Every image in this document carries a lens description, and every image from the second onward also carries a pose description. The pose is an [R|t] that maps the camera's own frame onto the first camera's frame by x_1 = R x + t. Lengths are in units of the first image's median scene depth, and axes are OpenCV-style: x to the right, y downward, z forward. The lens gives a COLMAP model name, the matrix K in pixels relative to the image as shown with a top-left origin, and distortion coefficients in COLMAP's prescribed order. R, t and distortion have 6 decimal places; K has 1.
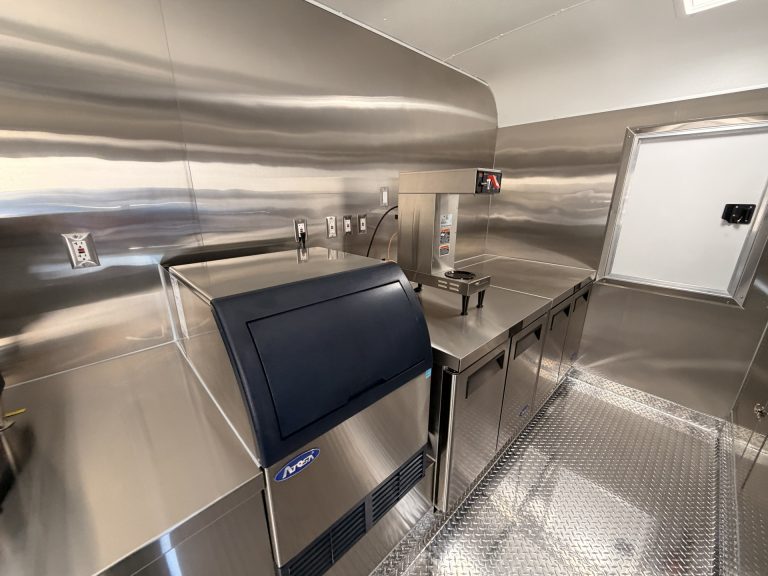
lens RADIAL K [[307.2, 0, 380.5], [0, 307.2, 289.1], [0, 0, 1]] dist [0.002042, -0.001439]
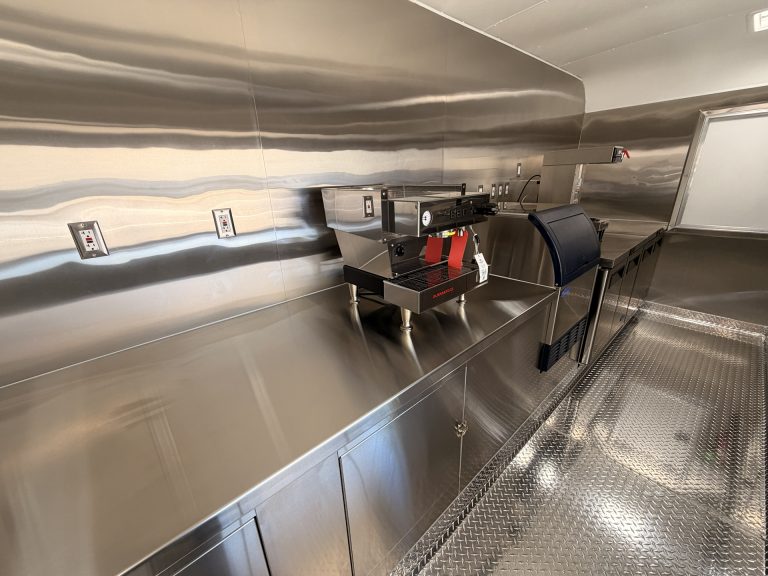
lens RADIAL K [[307.2, 0, 383.8], [0, 307.2, 287.1], [0, 0, 1]] dist [0.002042, -0.001439]
pose [[0.998370, -0.022935, -0.052266, -0.442492], [0.024740, 0.999111, 0.034148, 0.139820], [0.051437, -0.035385, 0.998049, -0.370182]]
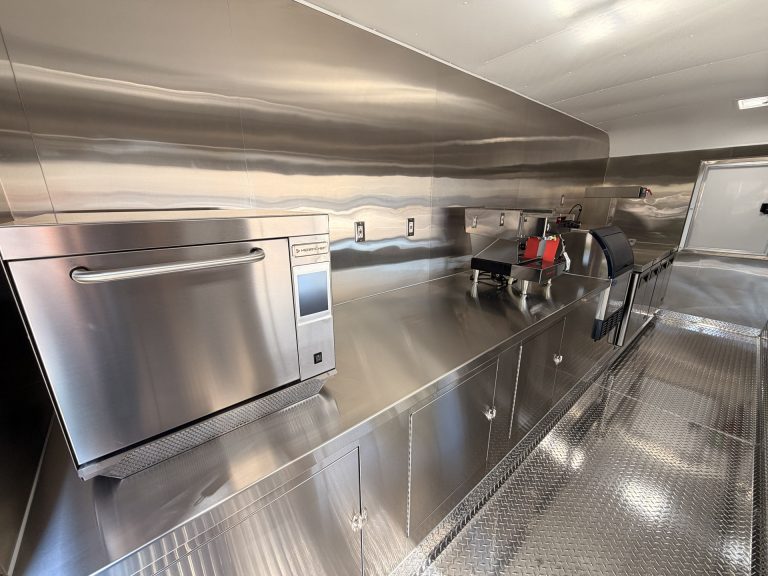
lens RADIAL K [[307.2, 0, 381.3], [0, 307.2, 290.9], [0, 0, 1]] dist [0.002042, -0.001439]
pose [[0.998179, 0.012169, -0.059074, -0.768395], [-0.013657, 0.999598, -0.024842, 0.242501], [0.058748, 0.025604, 0.997944, -0.707983]]
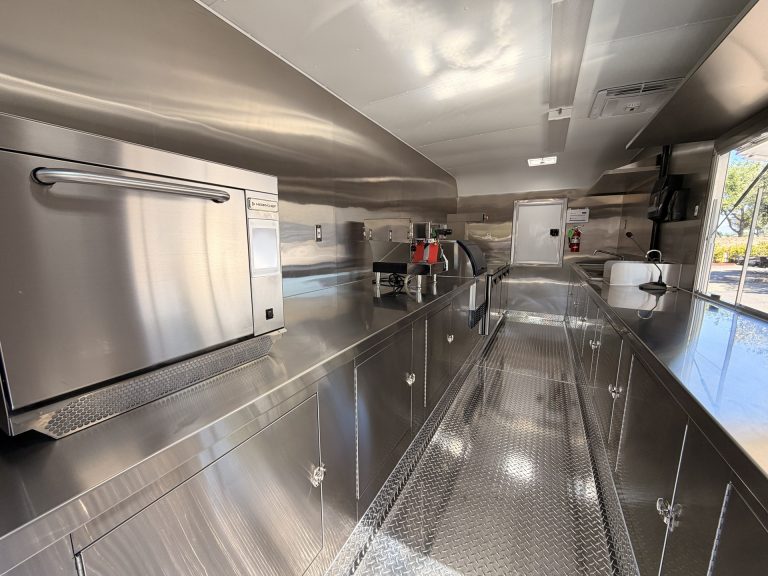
lens RADIAL K [[307.2, 0, 380.5], [0, 307.2, 292.8], [0, 0, 1]] dist [0.002042, -0.001439]
pose [[0.950054, -0.053693, 0.307434, -0.857006], [0.099439, 0.985827, -0.135119, 0.363997], [-0.295821, 0.158942, 0.941927, -0.751829]]
